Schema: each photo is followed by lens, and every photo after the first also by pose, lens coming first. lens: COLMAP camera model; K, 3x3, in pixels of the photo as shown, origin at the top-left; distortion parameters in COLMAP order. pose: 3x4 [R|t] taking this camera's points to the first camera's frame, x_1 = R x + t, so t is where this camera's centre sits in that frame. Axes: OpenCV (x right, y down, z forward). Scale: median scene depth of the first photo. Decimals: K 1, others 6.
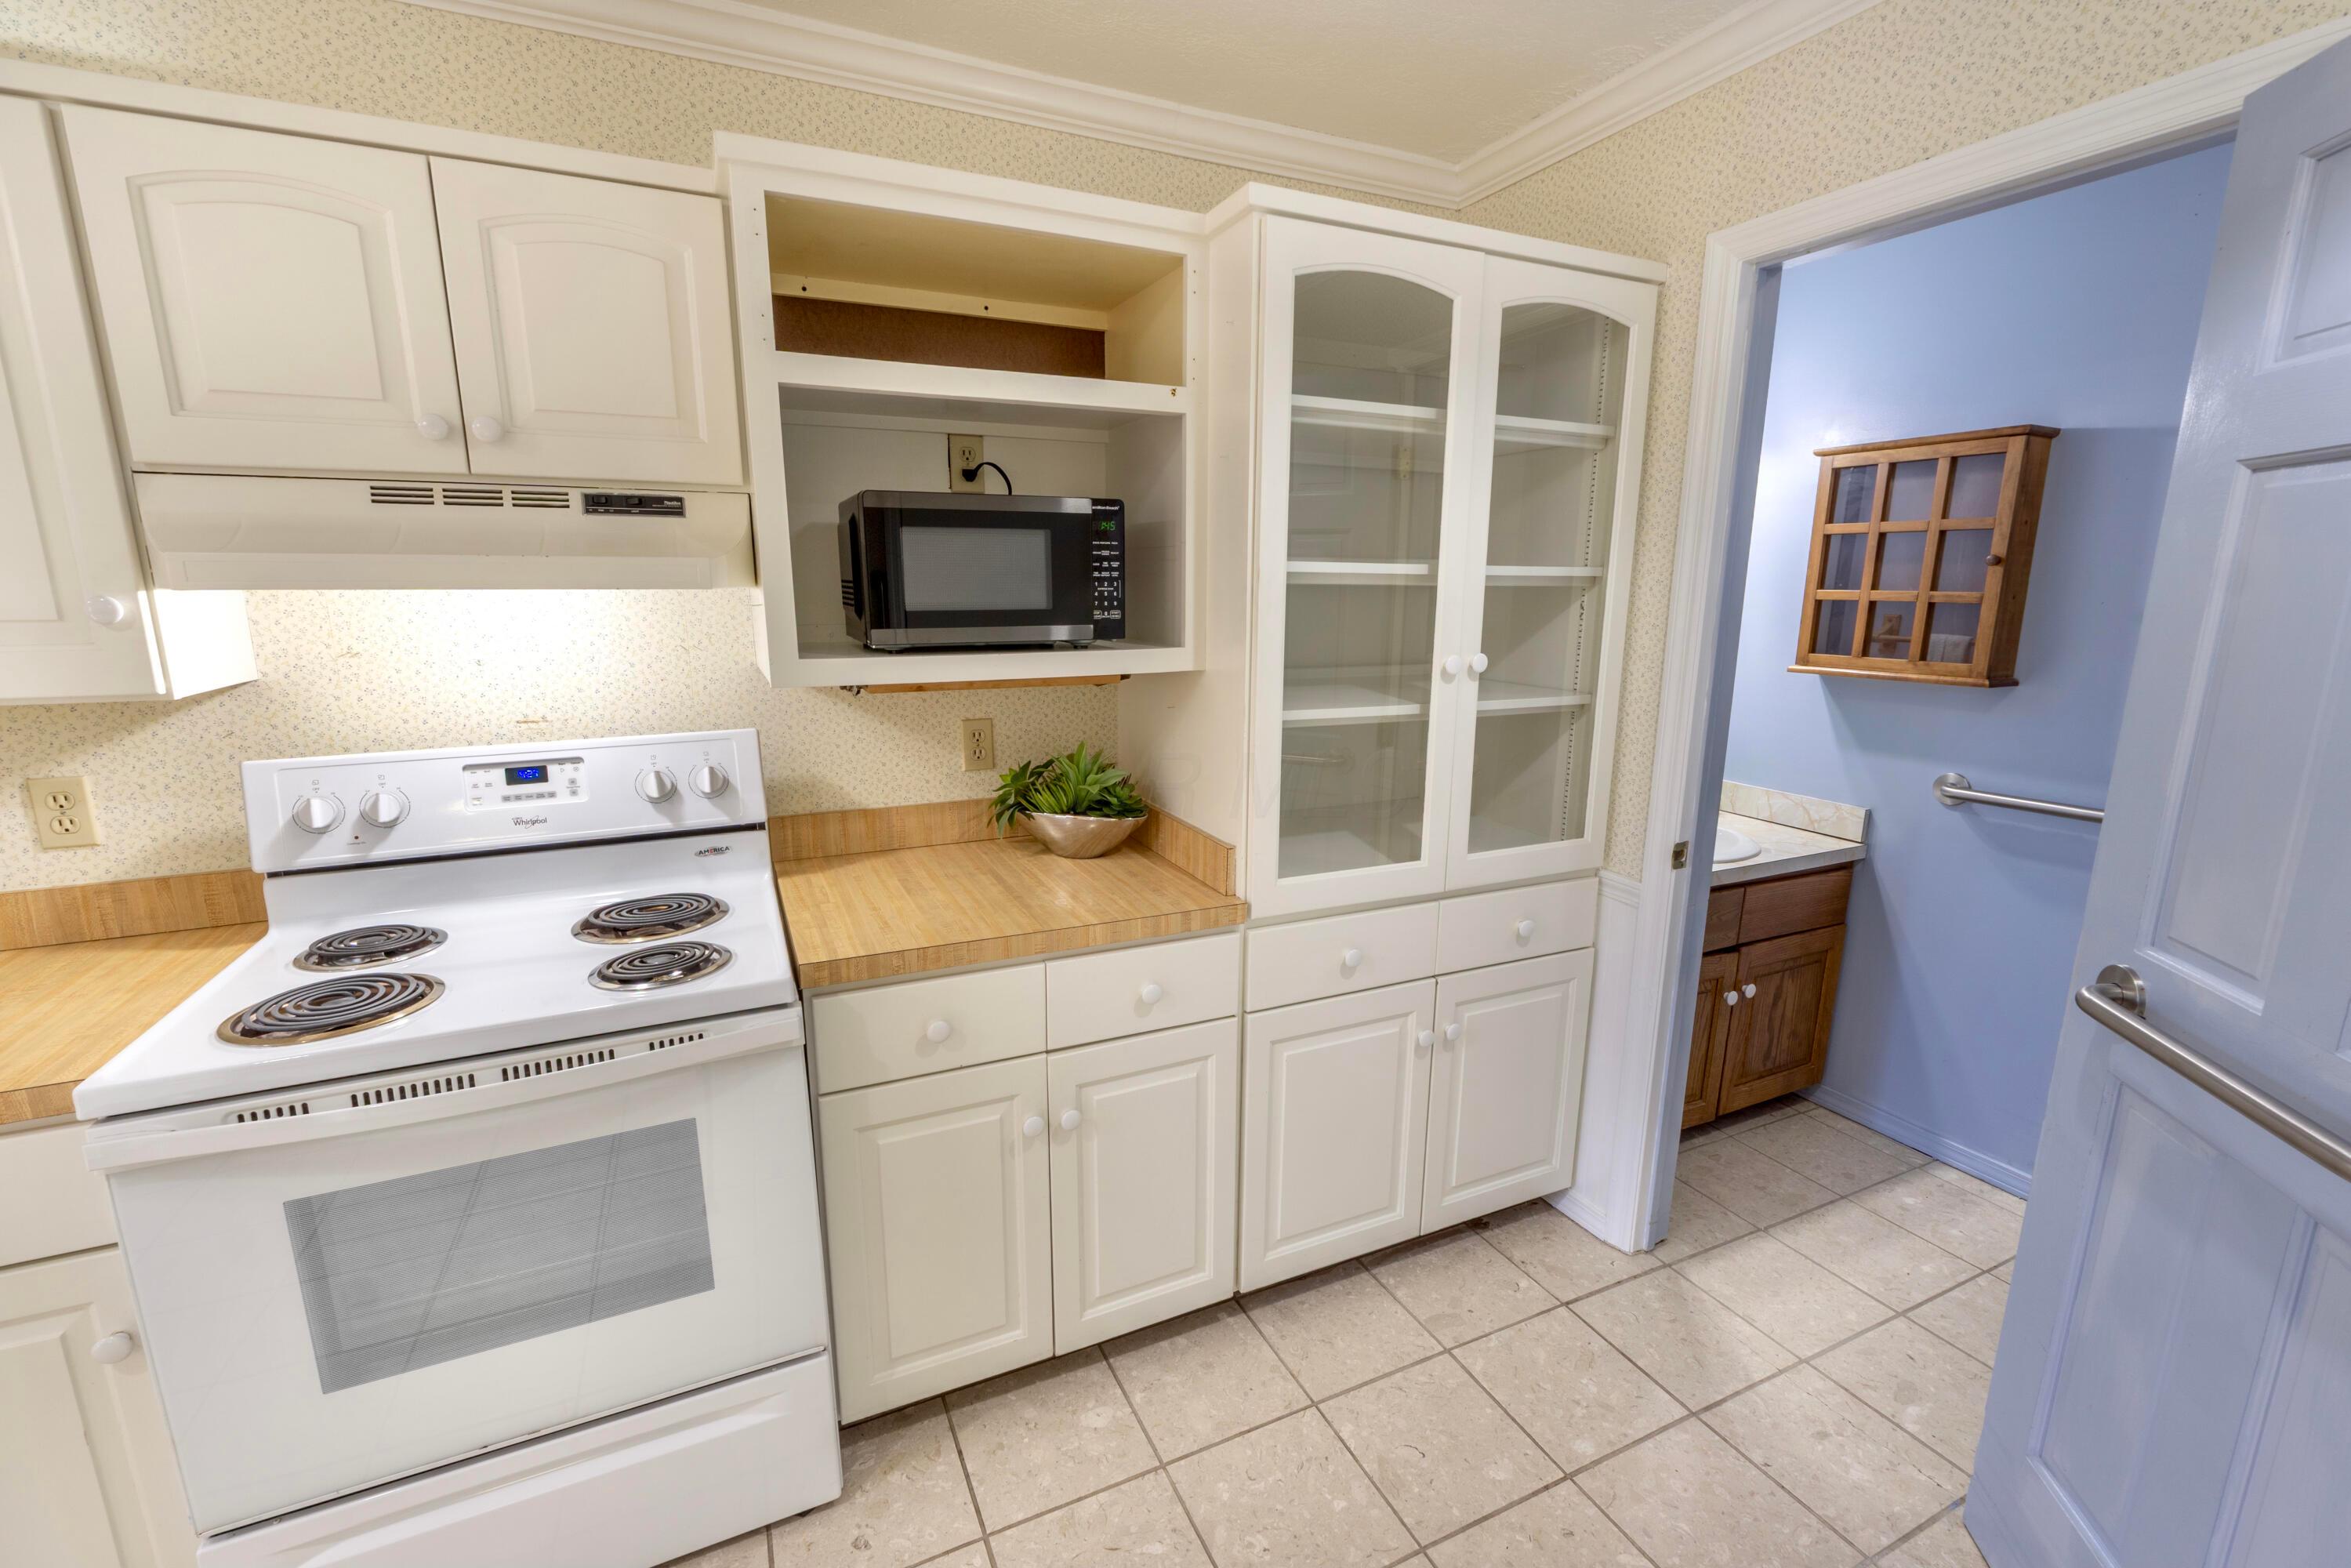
lens RADIAL K [[995.5, 0, 1177.8], [0, 995.5, 787.9], [0, 0, 1]] dist [-0.009172, 0.000375]
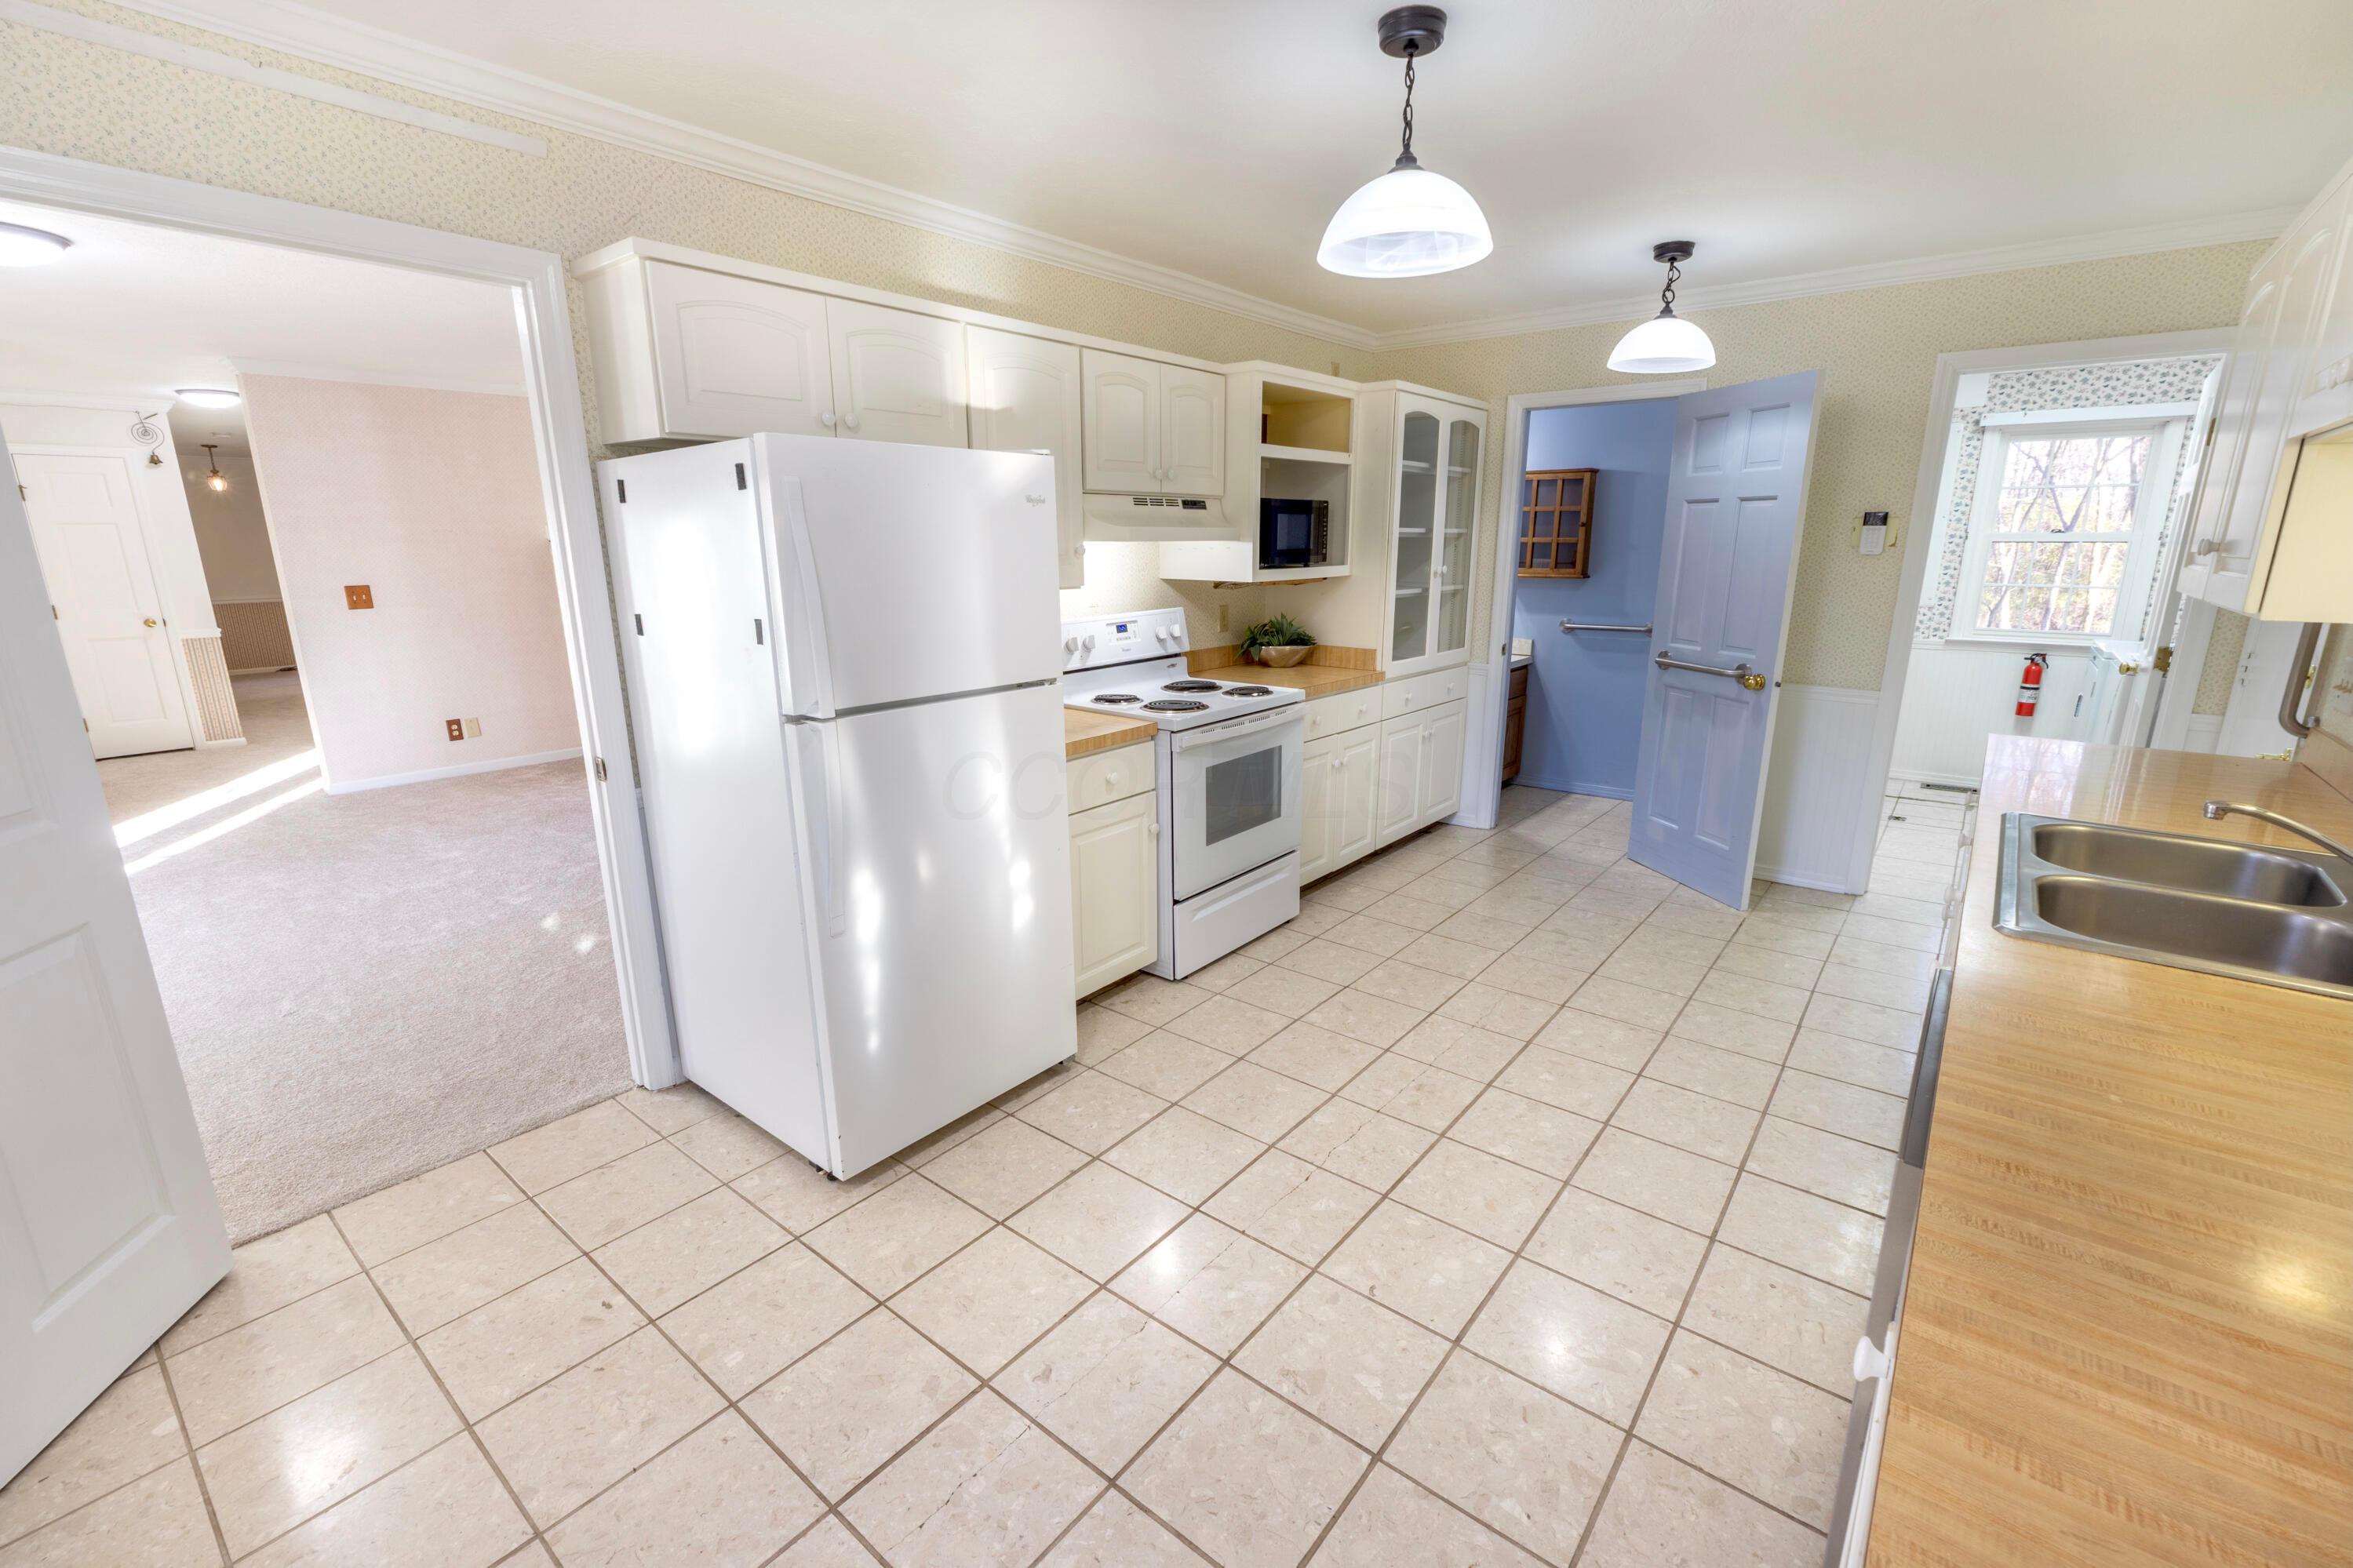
lens RADIAL K [[996.2, 0, 1180.3], [0, 996.2, 787.2], [0, 0, 1]] dist [-0.009172, 0.000375]
pose [[0.900195, -0.112602, 0.420678, -1.334602], [0.092663, 0.993399, 0.067614, 0.174226], [-0.425514, -0.021884, 0.904687, -0.910852]]
